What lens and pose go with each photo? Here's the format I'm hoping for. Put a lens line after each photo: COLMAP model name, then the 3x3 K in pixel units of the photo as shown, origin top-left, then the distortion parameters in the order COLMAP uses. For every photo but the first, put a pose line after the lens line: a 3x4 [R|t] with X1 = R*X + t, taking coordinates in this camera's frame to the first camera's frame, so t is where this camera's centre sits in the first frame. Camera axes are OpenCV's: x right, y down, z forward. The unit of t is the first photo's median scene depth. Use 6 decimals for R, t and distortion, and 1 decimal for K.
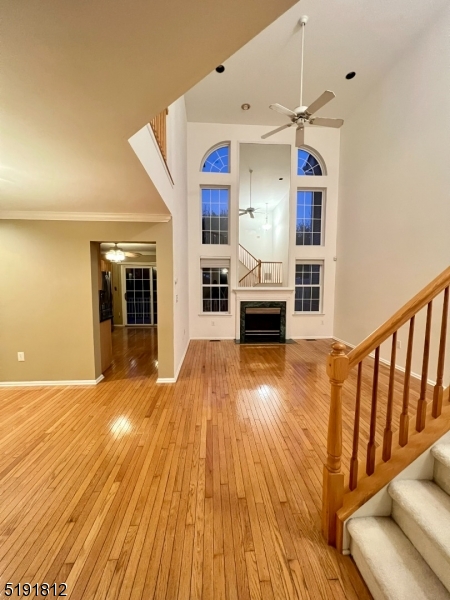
lens RADIAL K [[240.3, 0, 225.7], [0, 240.3, 299.5], [0, 0, 1]] dist [0.002050, 0.000549]
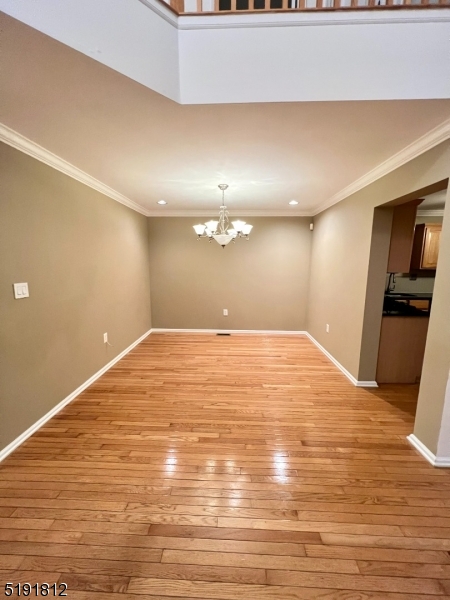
lens RADIAL K [[240.3, 0, 229.7], [0, 240.3, 298.9], [0, 0, 1]] dist [0.002050, 0.000549]
pose [[-0.103527, 0.147690, -0.983600, 0.123641], [-0.080135, 0.984461, 0.156253, -0.017102], [0.991393, 0.094997, -0.090083, 0.270127]]
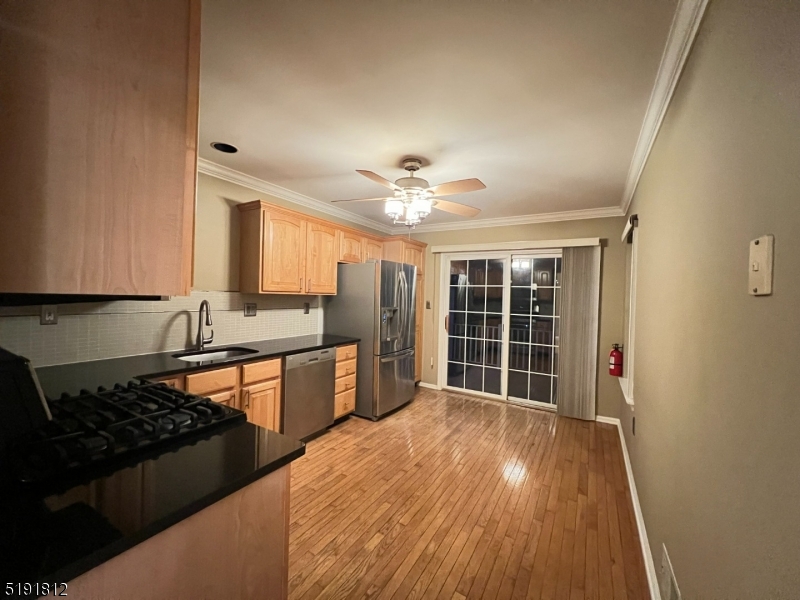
lens RADIAL K [[320.4, 0, 398.7], [0, 320.4, 299.0], [0, 0, 1]] dist [0.002050, 0.000549]
pose [[0.822475, 0.025919, -0.568210, -0.147967], [-0.070705, 0.995872, -0.056918, -0.018265], [0.564390, 0.086989, 0.820912, 0.443844]]
